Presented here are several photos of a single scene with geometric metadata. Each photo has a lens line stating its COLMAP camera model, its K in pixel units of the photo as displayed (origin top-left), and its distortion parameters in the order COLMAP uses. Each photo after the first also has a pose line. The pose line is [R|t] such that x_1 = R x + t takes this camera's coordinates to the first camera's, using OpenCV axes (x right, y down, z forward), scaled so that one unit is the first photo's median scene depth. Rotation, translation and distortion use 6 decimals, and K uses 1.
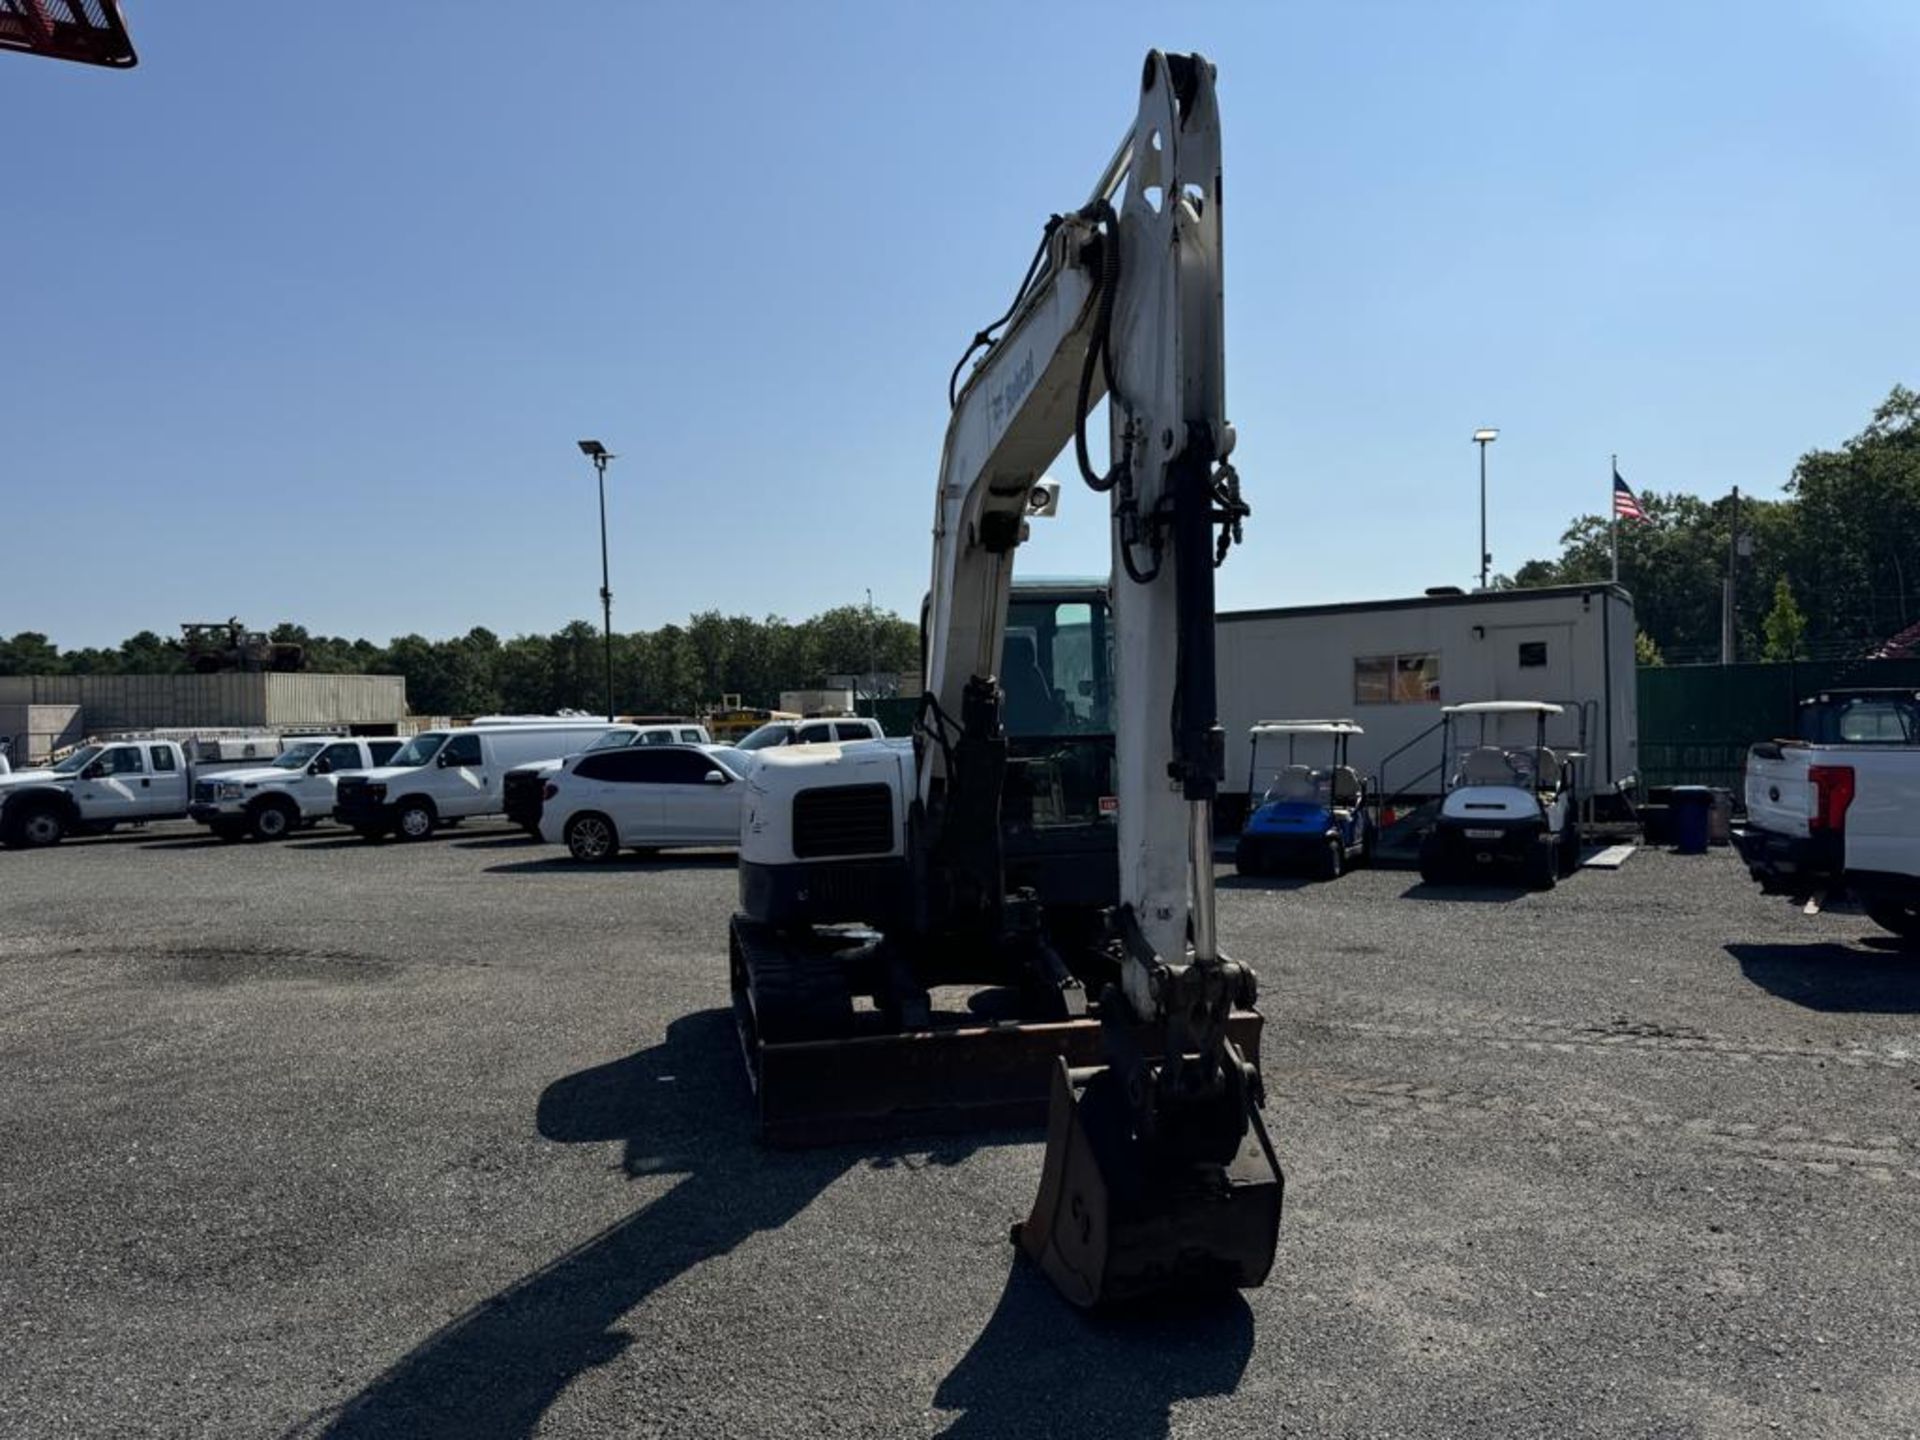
lens RADIAL K [[1351.3, 0, 964.0], [0, 1351.3, 724.2], [0, 0, 1]] dist [0.079064, -0.105413]
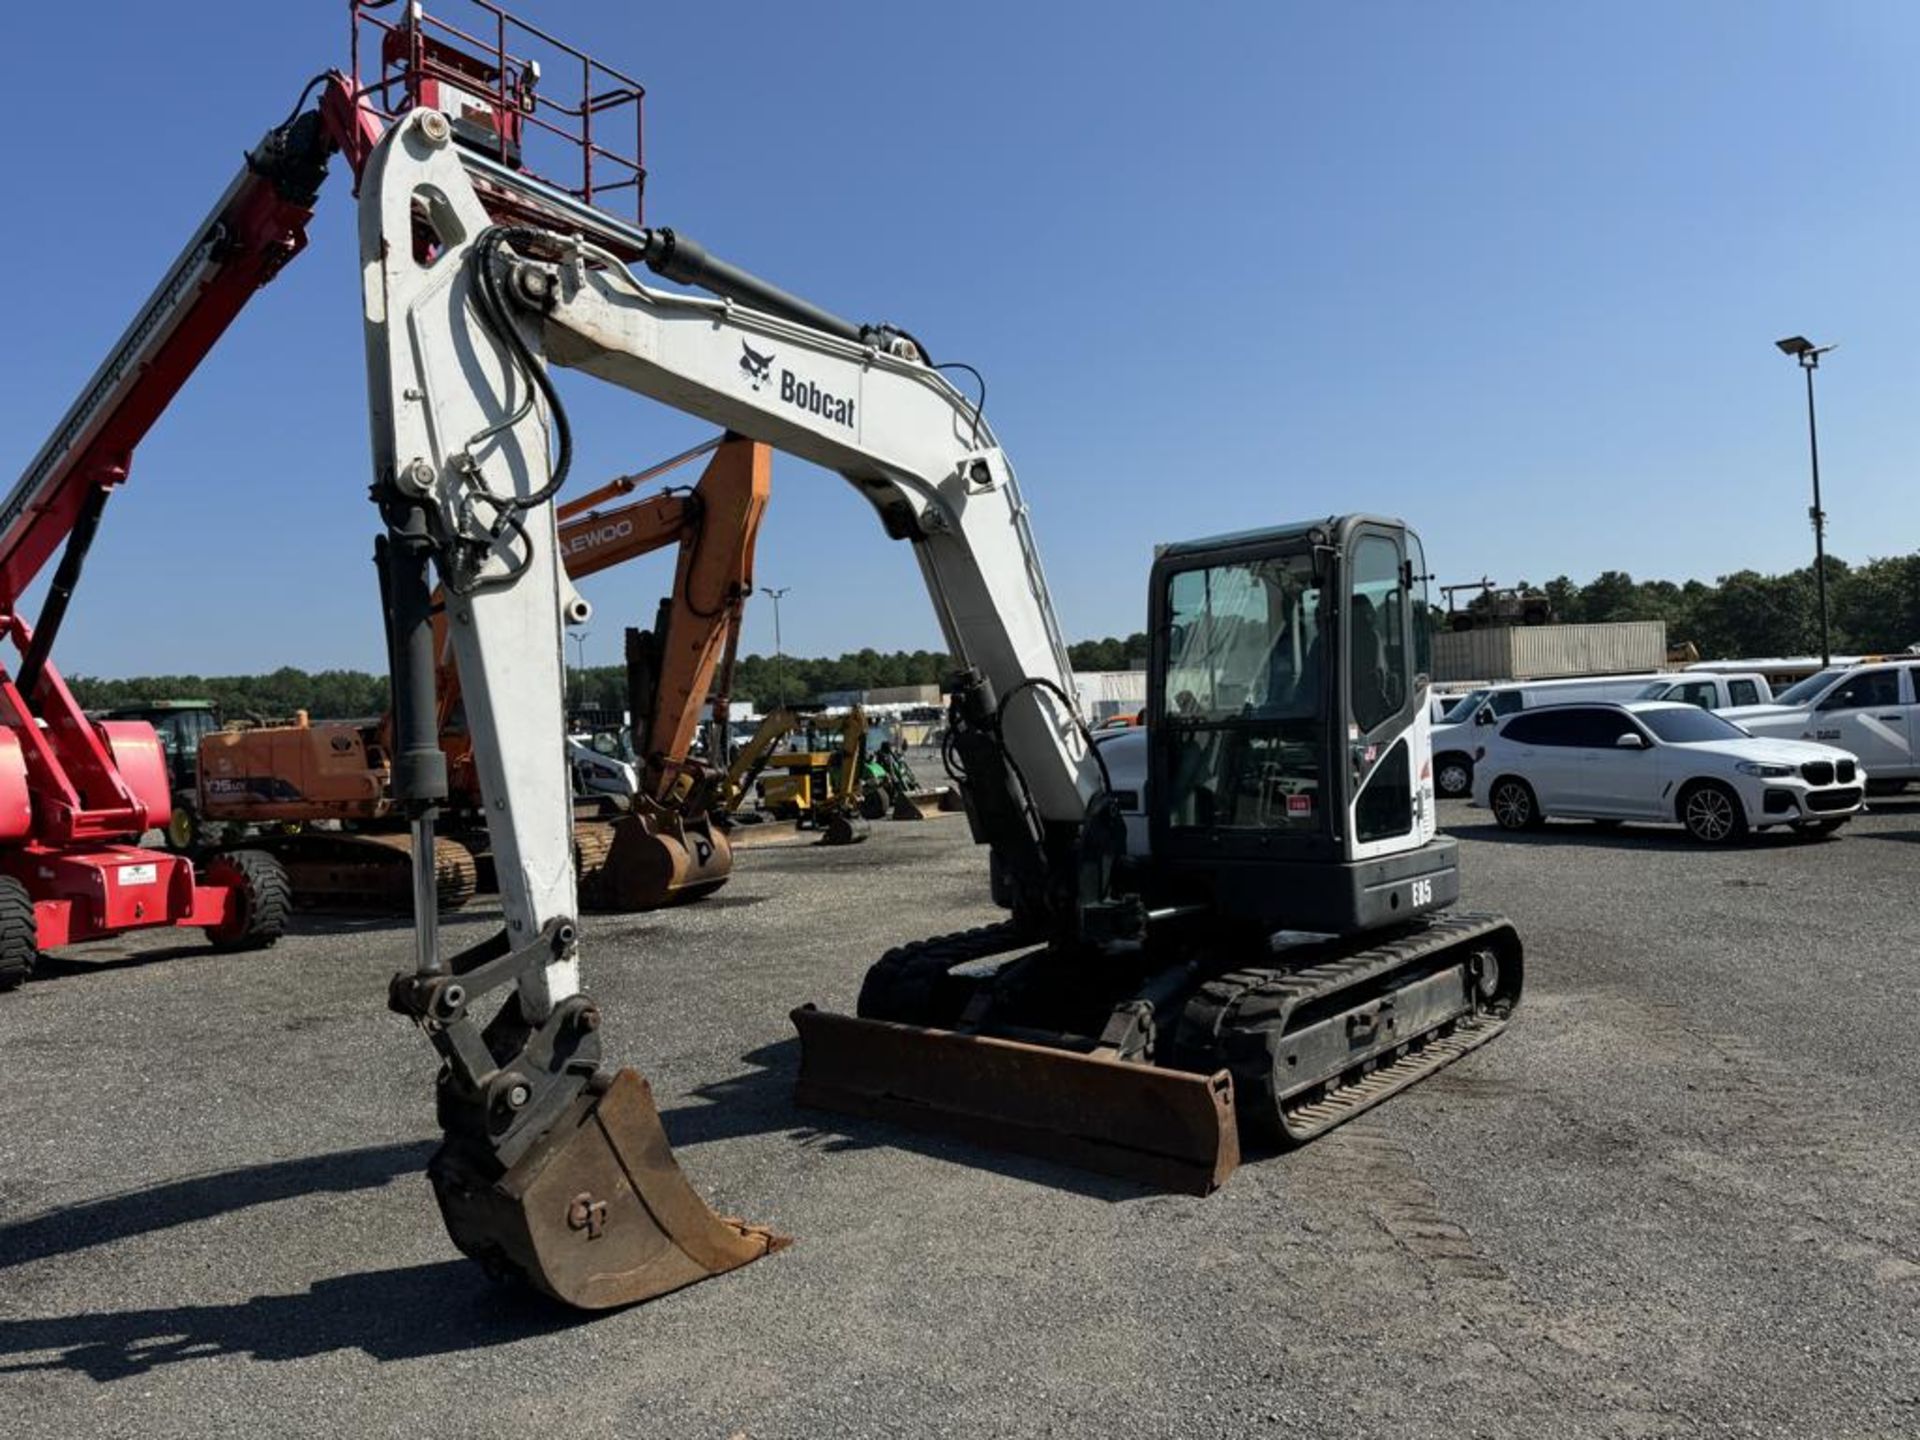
lens RADIAL K [[1343.3, 0, 961.6], [0, 1343.3, 725.4], [0, 0, 1]] dist [0.083072, -0.103551]
pose [[0.595789, -0.001873, -0.803139, 0.296896], [0.034893, 0.999113, 0.023555, -0.006745], [0.802383, -0.042058, 0.595326, 0.163099]]
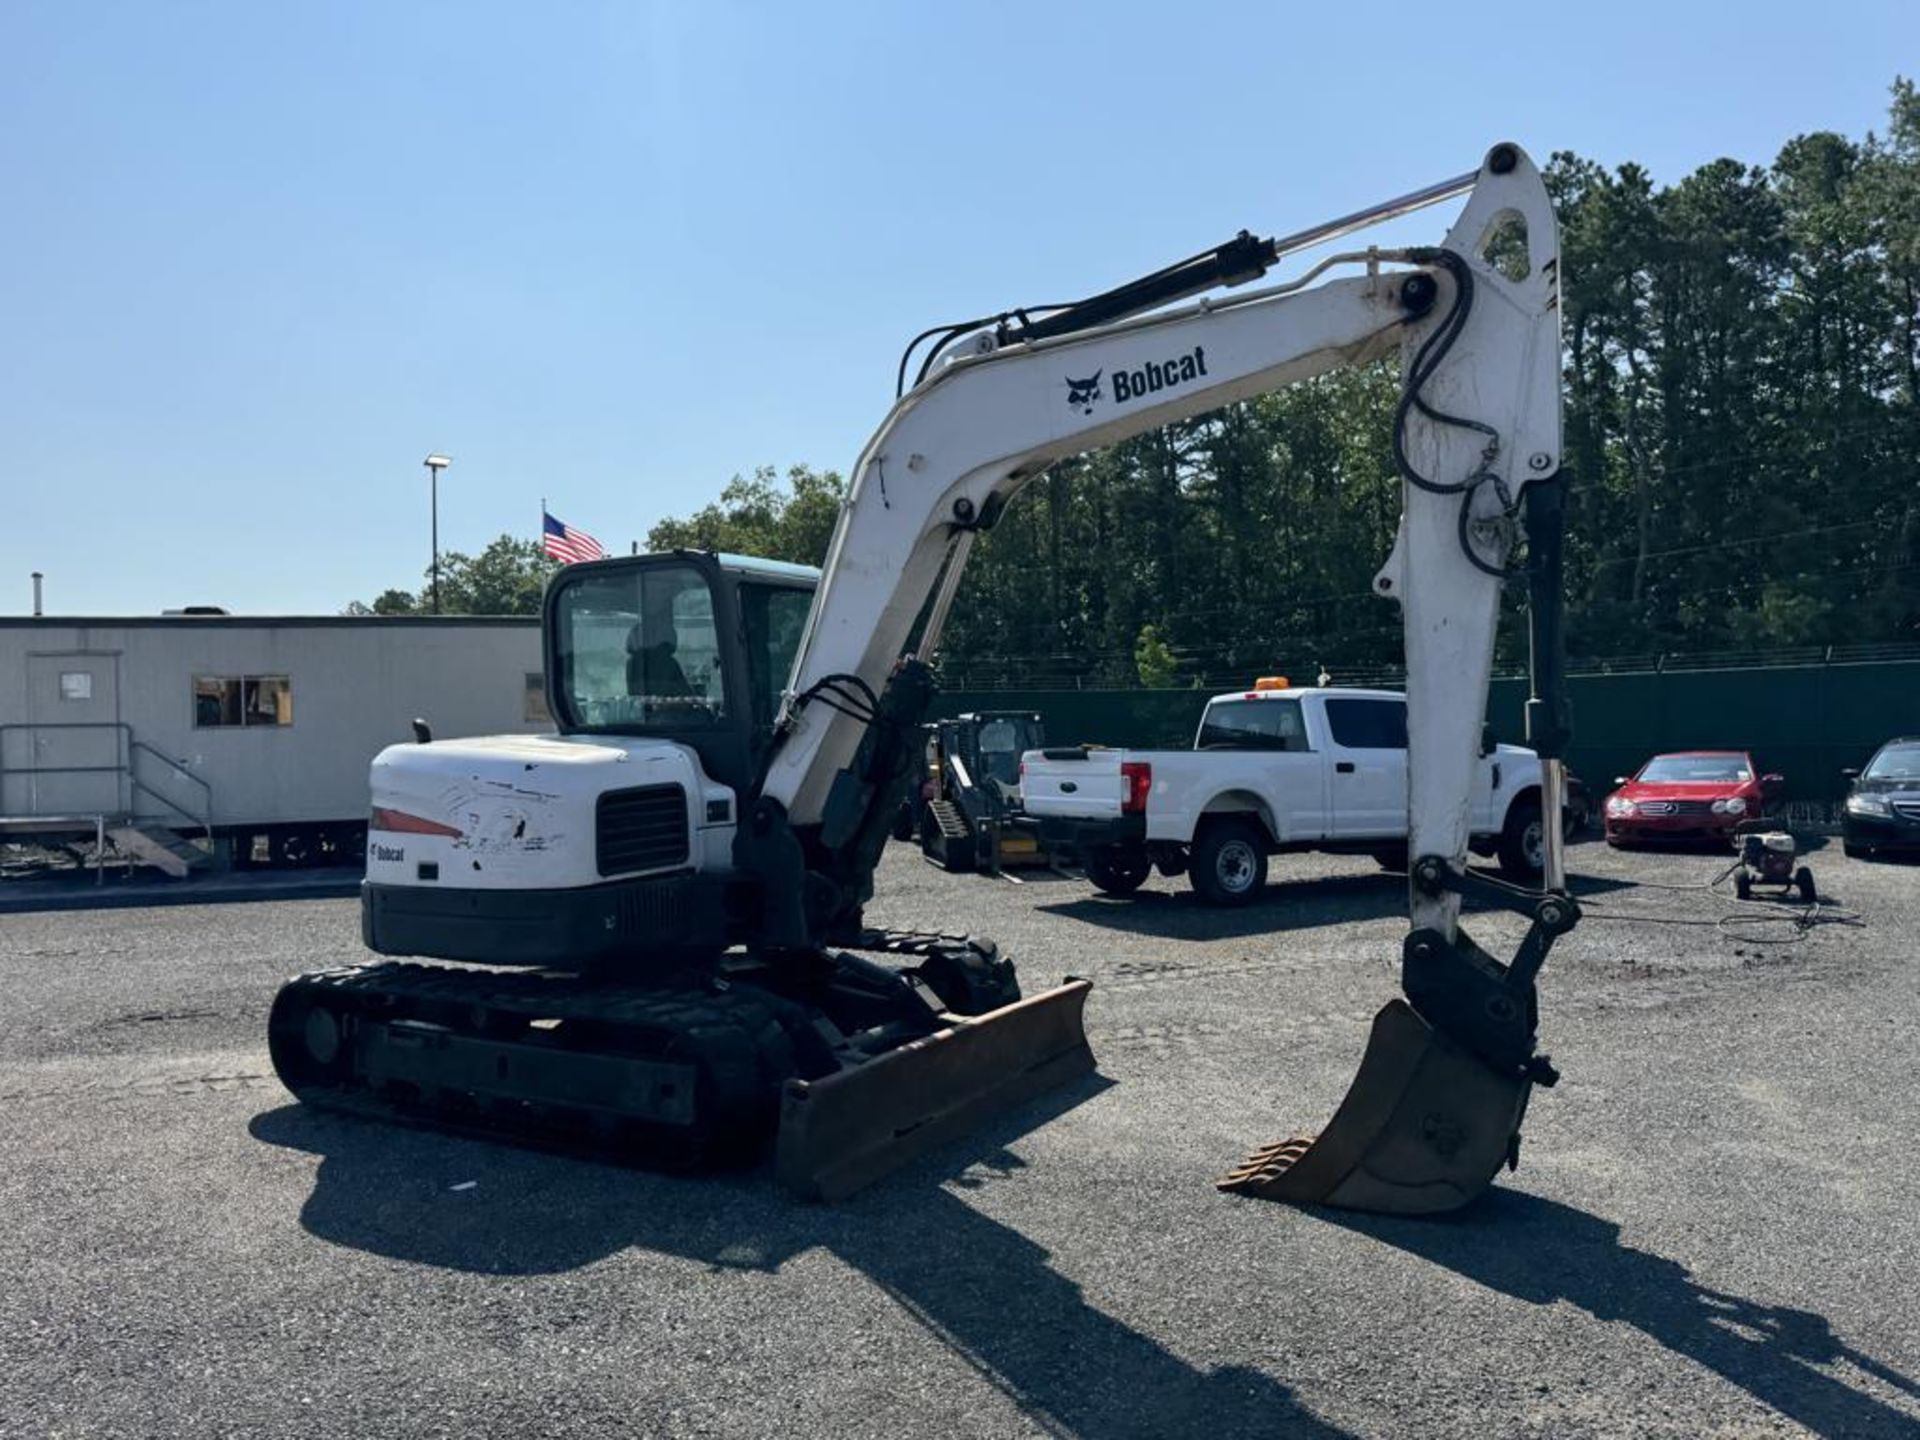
lens RADIAL K [[1347.7, 0, 964.3], [0, 1347.7, 719.8], [0, 0, 1]] dist [0.083380, -0.111172]
pose [[0.679974, 0.016854, 0.733042, -0.251805], [0.002312, 0.999682, -0.025129, 0.011547], [-0.733232, 0.018782, 0.679719, 0.126842]]
